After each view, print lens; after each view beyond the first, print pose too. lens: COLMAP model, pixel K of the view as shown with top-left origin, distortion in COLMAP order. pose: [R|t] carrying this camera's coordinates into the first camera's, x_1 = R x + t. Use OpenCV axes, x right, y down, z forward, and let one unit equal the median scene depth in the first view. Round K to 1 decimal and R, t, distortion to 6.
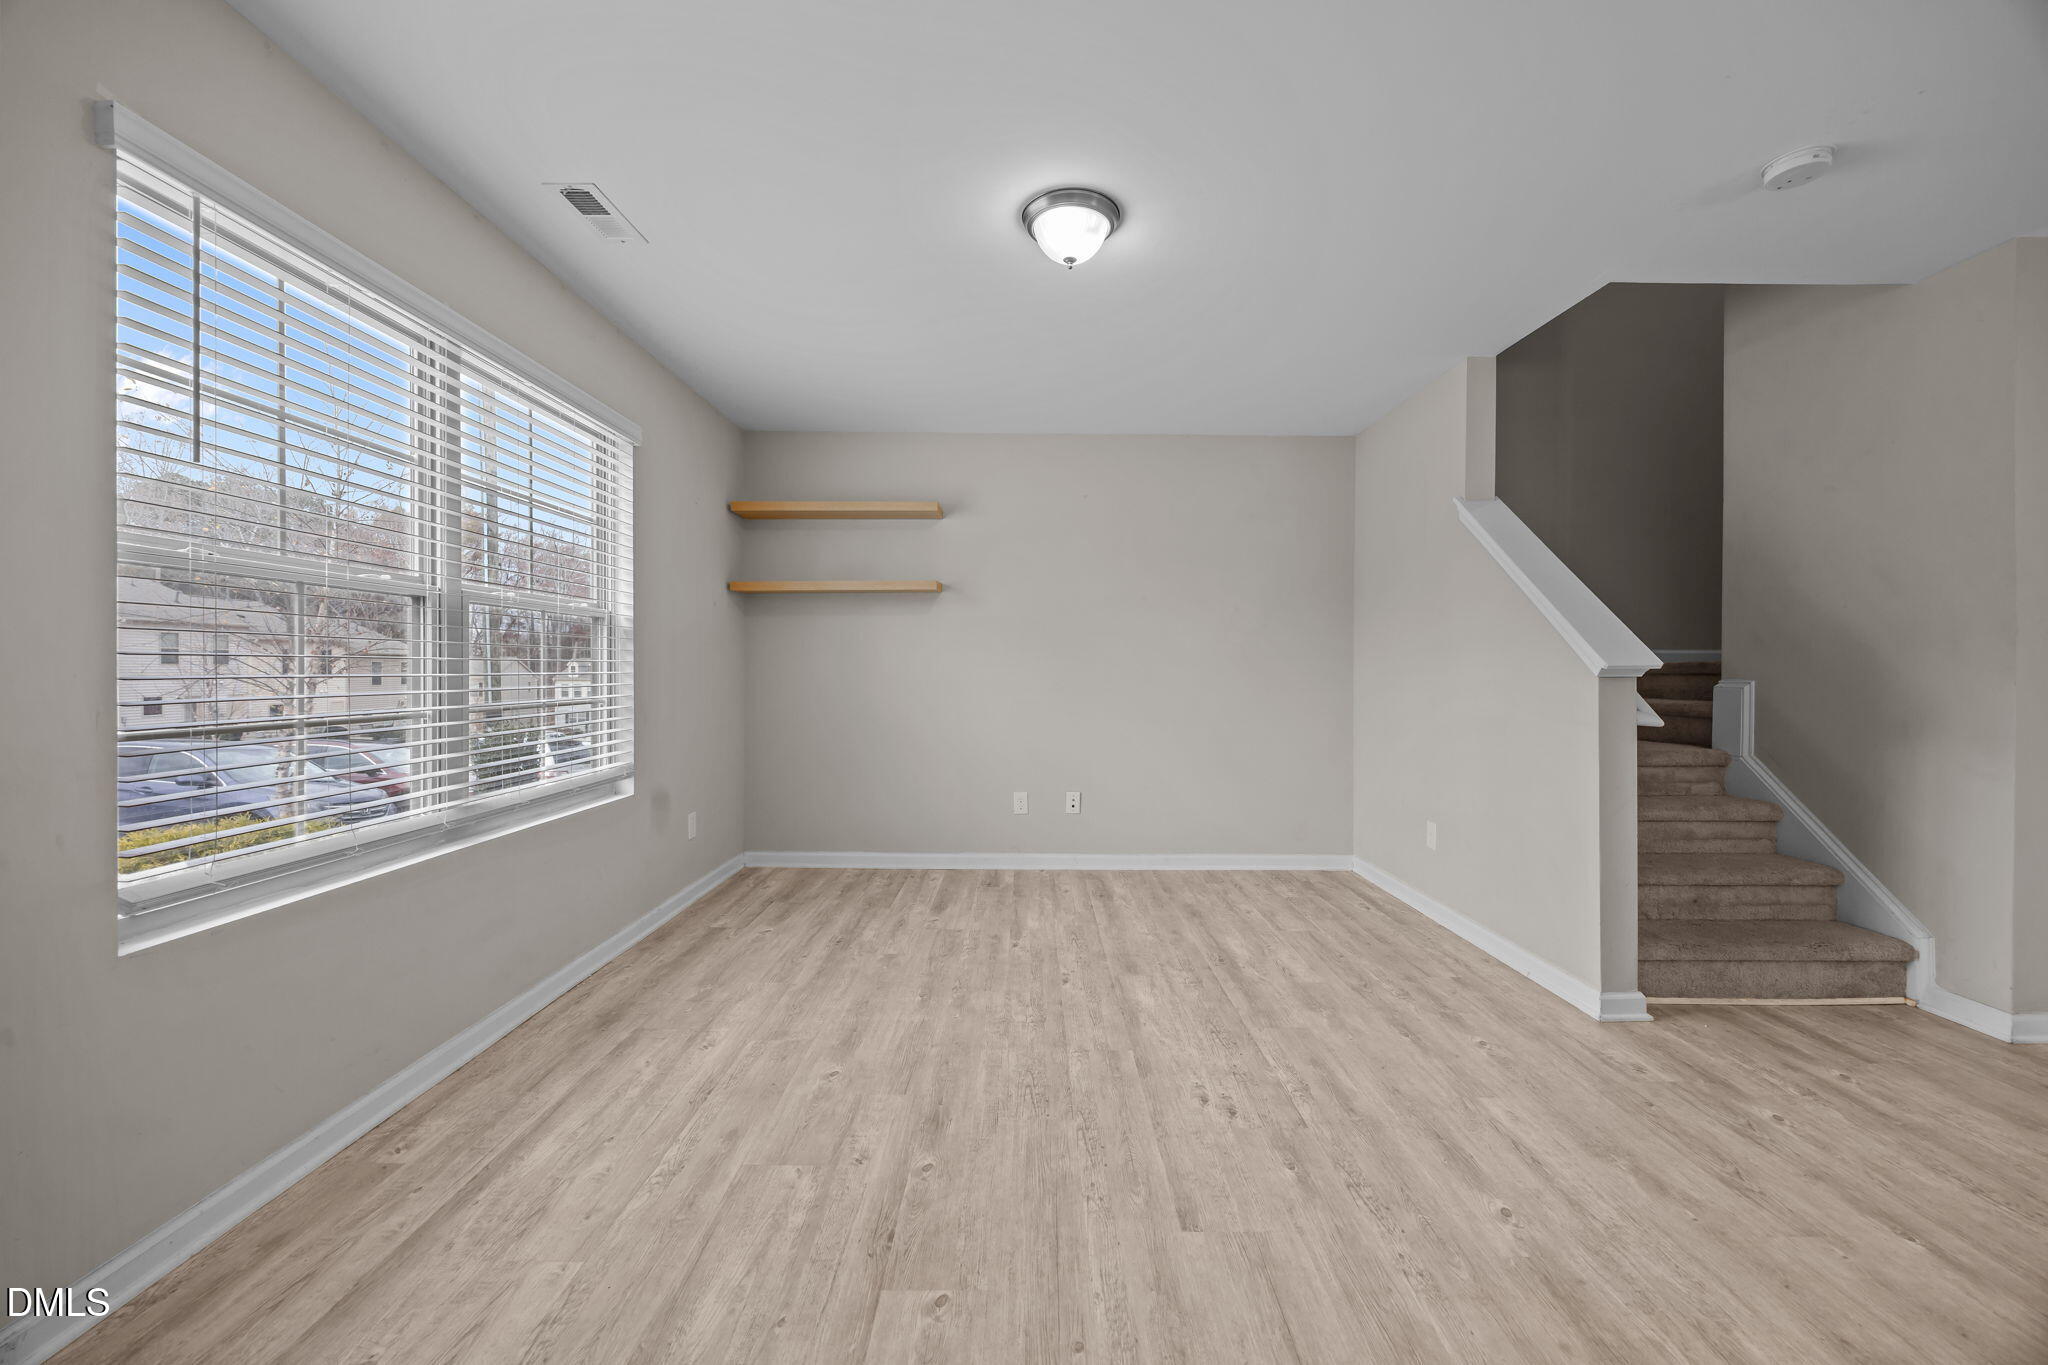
lens RADIAL K [[798.4, 0, 1044.9], [0, 798.4, 673.3], [0, 0, 1]] dist [0.002489, 0.000011]
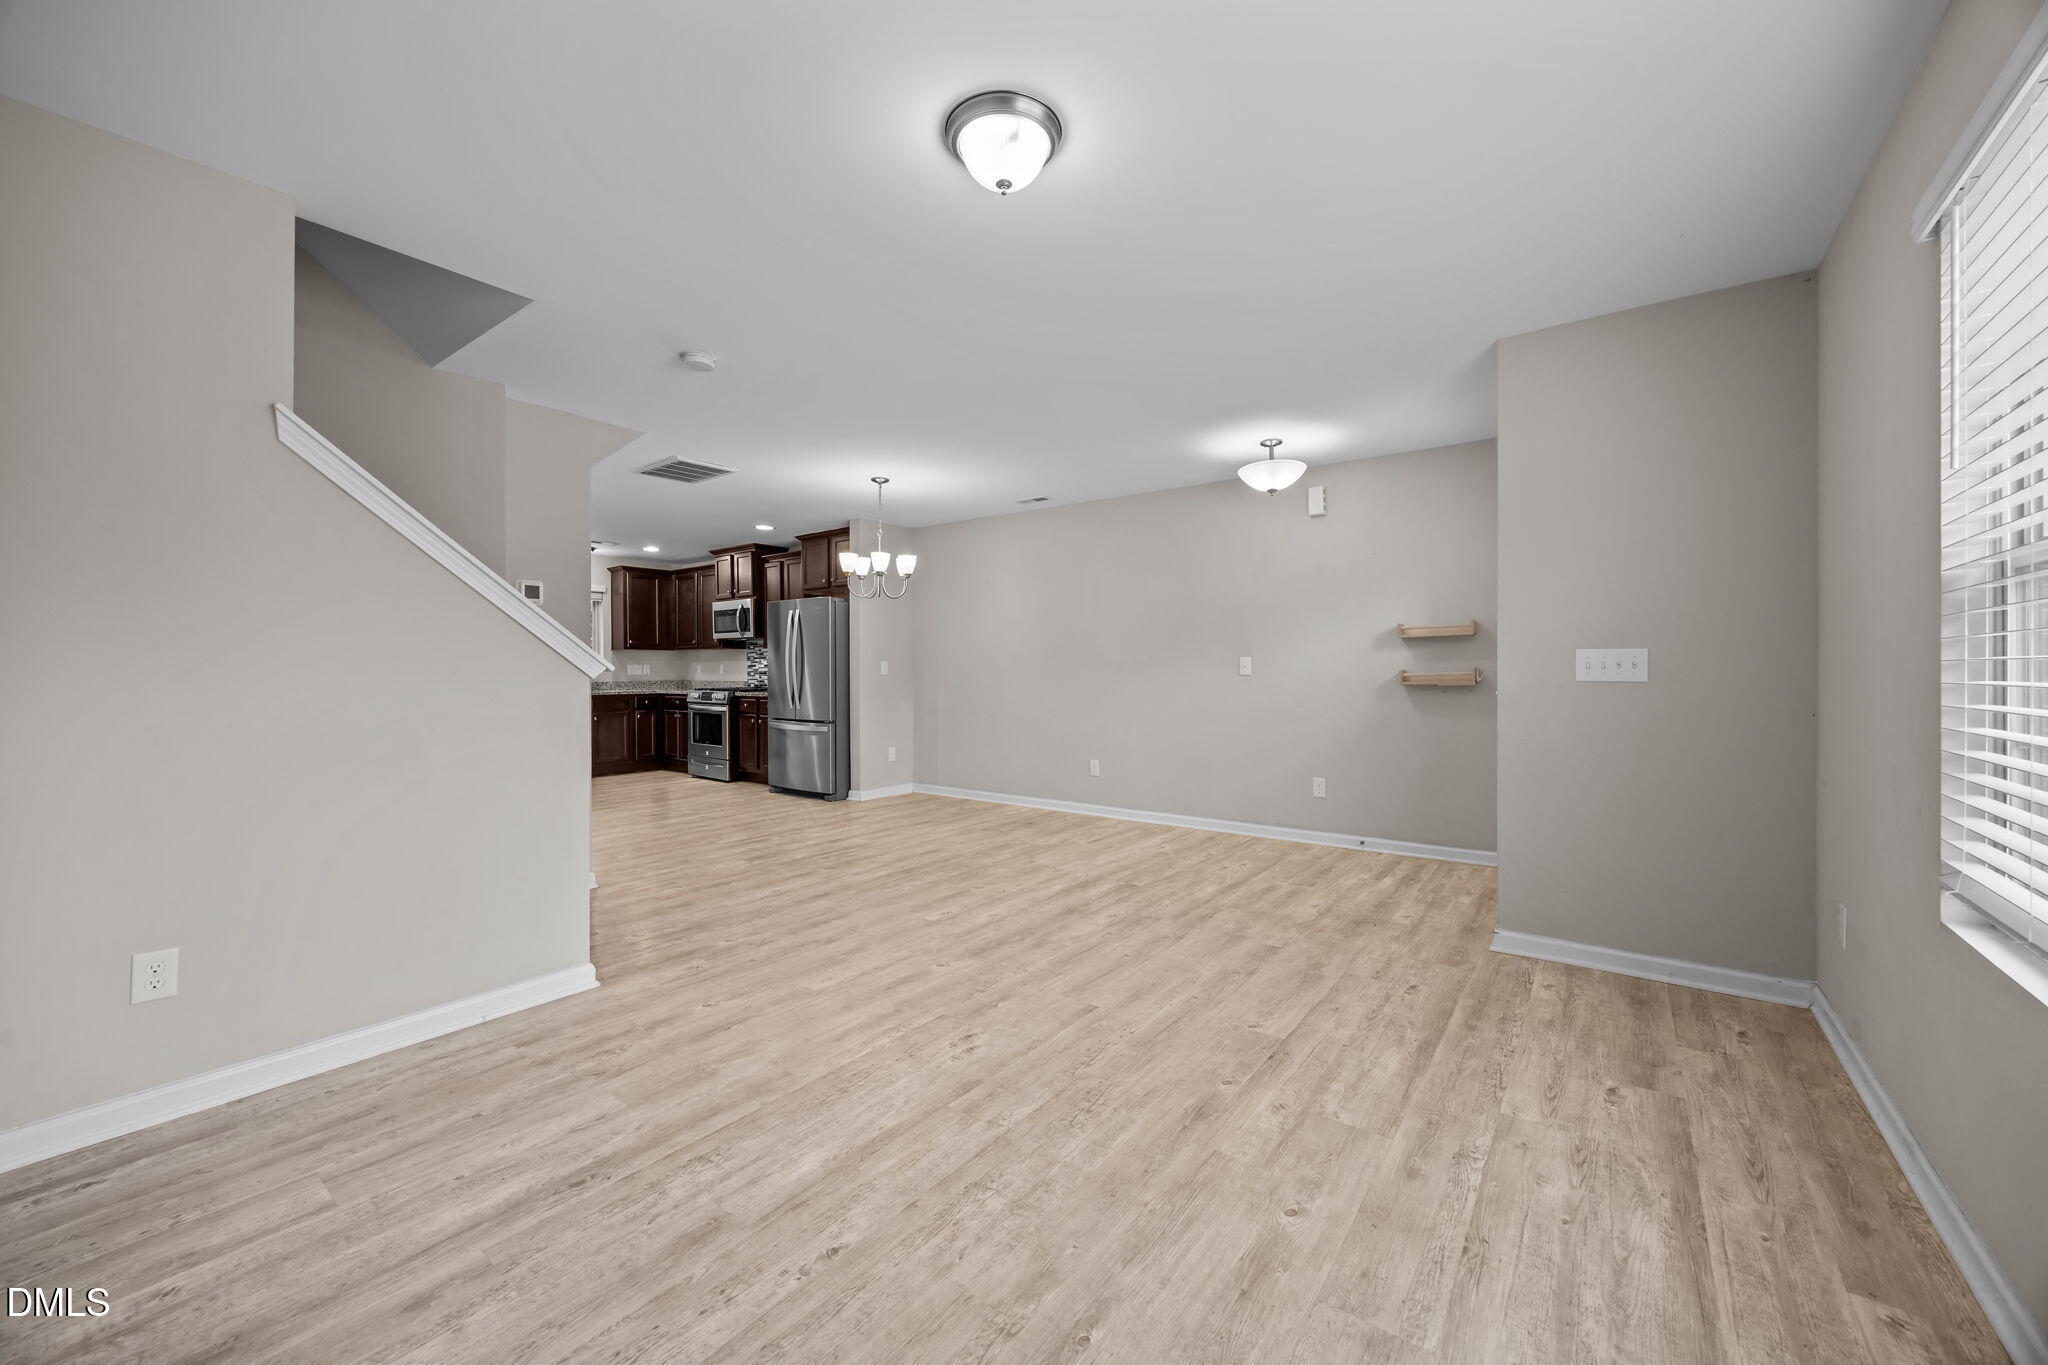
lens RADIAL K [[798.4, 0, 1044.9], [0, 798.4, 673.3], [0, 0, 1]] dist [0.002489, 0.000011]
pose [[-0.804411, -0.002654, 0.594068, -0.541580], [0.003026, 0.999959, 0.008566, -0.005055], [-0.594066, 0.008689, -0.804369, 1.802055]]
